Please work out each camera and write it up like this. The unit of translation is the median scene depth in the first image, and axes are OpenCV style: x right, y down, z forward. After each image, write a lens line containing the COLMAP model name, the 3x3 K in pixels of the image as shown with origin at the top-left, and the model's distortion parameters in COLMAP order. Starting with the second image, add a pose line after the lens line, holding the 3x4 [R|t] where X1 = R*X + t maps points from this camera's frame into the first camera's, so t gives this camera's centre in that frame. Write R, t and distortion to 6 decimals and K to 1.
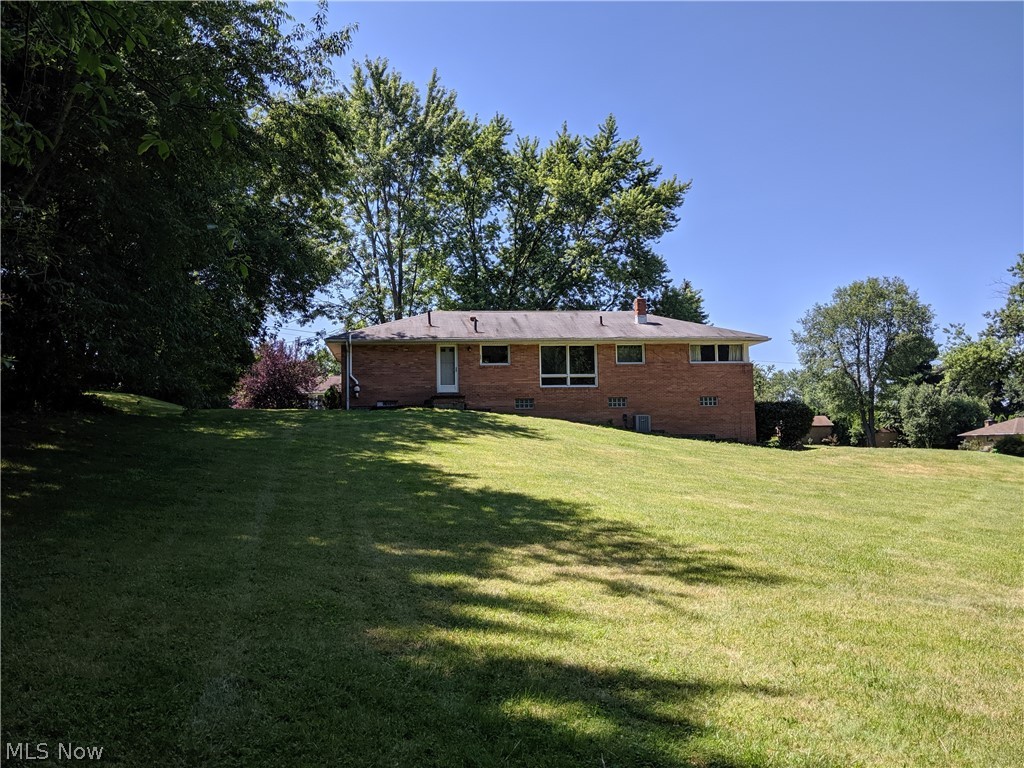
lens RADIAL K [[800.2, 0, 512.0], [0, 800.2, 384.0], [0, 0, 1]] dist [0.056121, -0.109537]
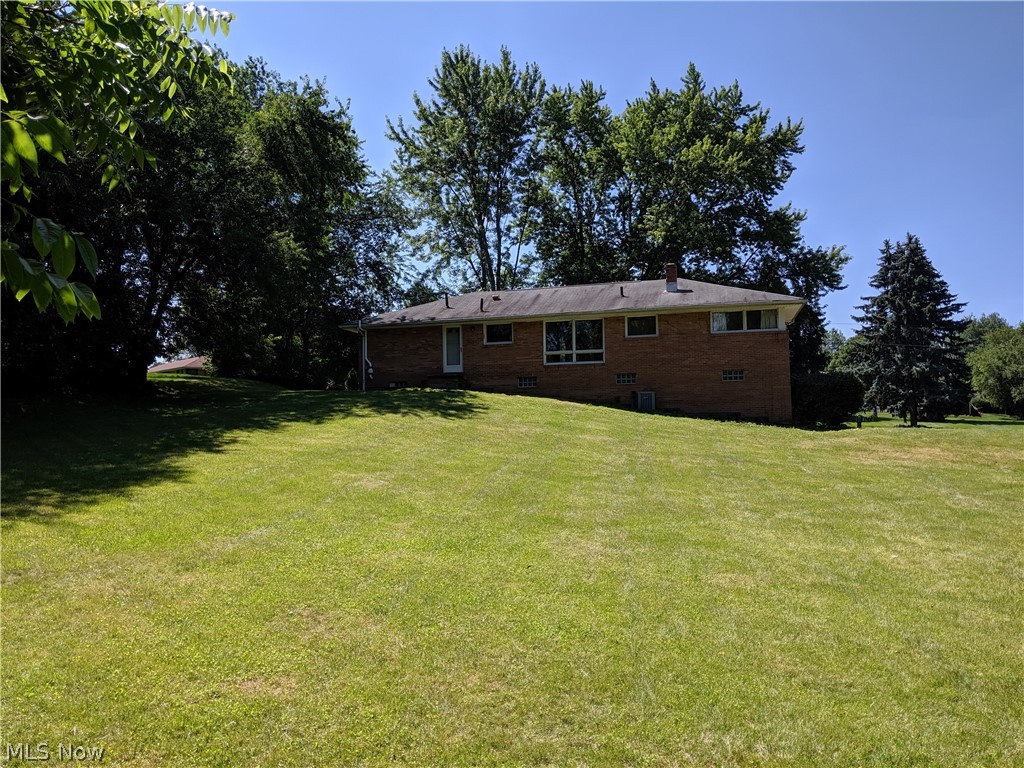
lens RADIAL K [[800.2, 0, 512.0], [0, 800.2, 384.0], [0, 0, 1]] dist [0.056121, -0.109537]
pose [[0.926335, -0.017537, -0.376292, 0.359380], [0.028296, 0.999333, 0.023082, 0.003653], [0.375636, -0.032029, 0.926213, 0.084480]]
